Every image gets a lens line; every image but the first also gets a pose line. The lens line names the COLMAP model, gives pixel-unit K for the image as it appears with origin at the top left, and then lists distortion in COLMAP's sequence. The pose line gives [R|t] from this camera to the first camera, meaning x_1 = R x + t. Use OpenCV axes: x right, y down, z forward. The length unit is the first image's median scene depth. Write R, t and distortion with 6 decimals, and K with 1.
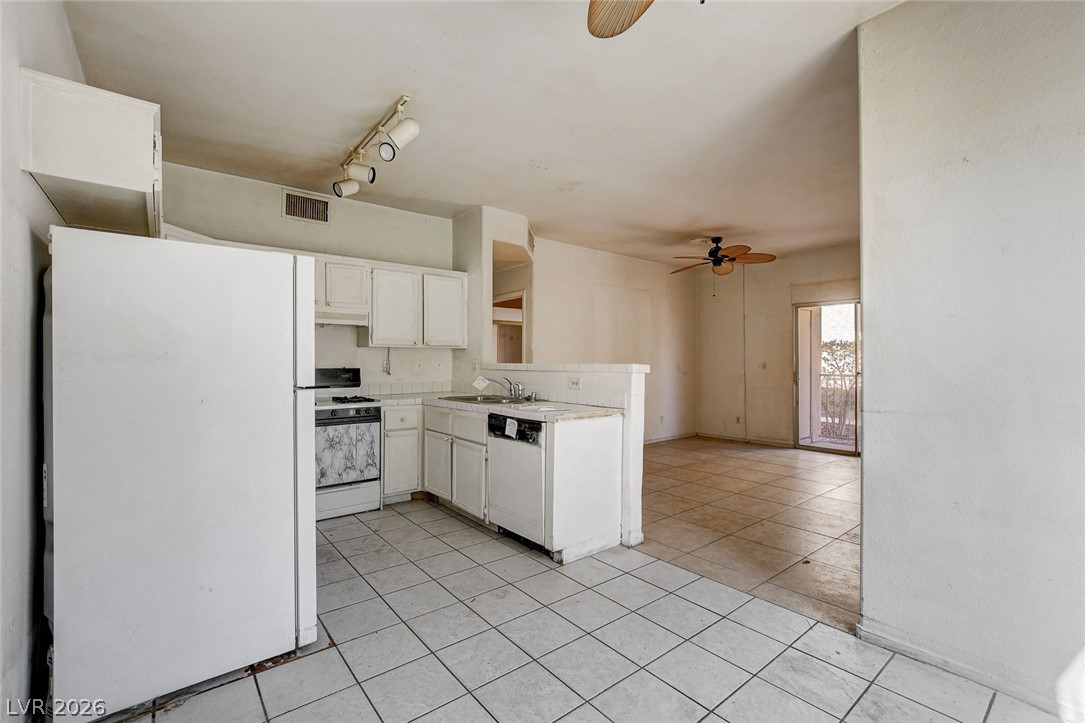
lens RADIAL K [[471.3, 0, 537.3], [0, 471.3, 361.8], [0, 0, 1]] dist [-0.015400, 0.000165]
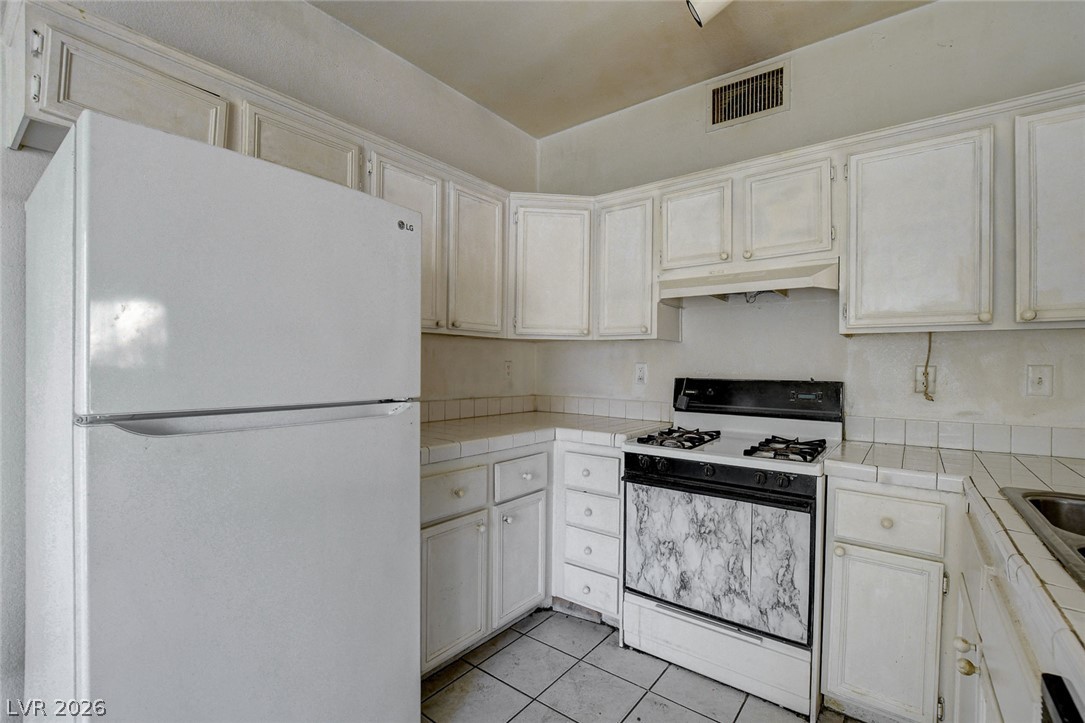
lens RADIAL K [[483.0, 0, 542.9], [0, 483.0, 367.6], [0, 0, 1]] dist [-0.018531, 0.000564]
pose [[0.242227, 0.007203, -0.970193, 0.016122], [-0.011125, 0.999927, 0.004646, 0.000374], [0.970156, 0.009668, 0.242289, 0.637395]]
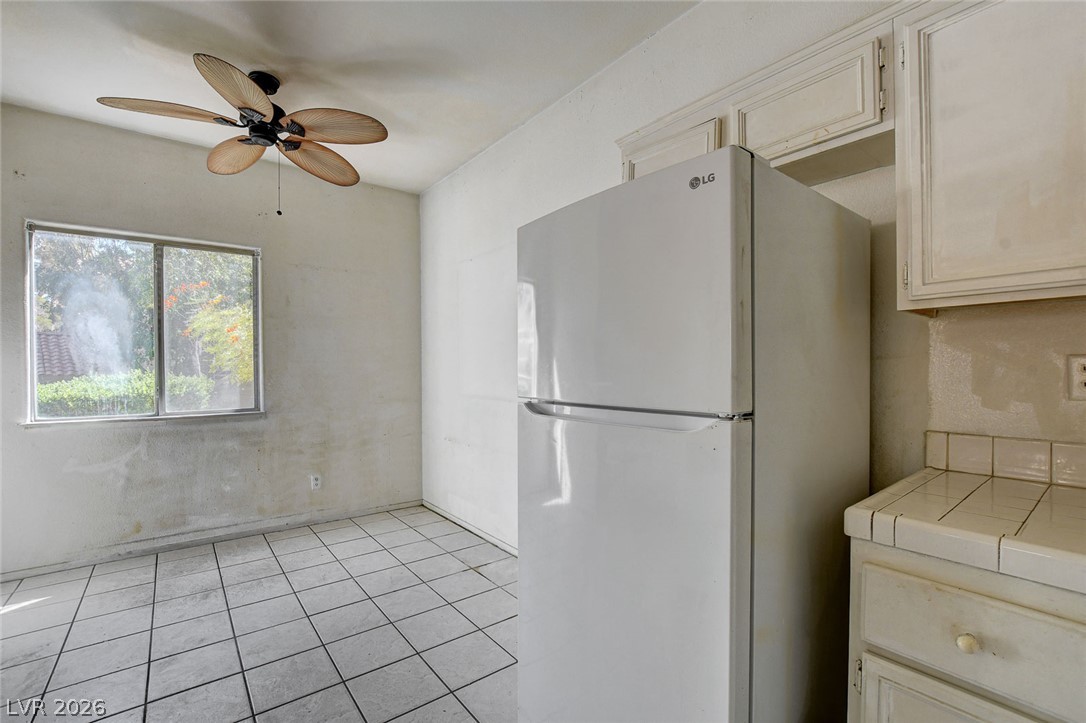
lens RADIAL K [[476.8, 0, 540.2], [0, 476.8, 370.6], [0, 0, 1]] dist [-0.018640, 0.000527]
pose [[-0.999948, 0.003870, 0.009466, -0.255685], [0.003969, 0.999937, 0.010458, 0.000007], [-0.009424, 0.010495, -0.999901, 0.876345]]
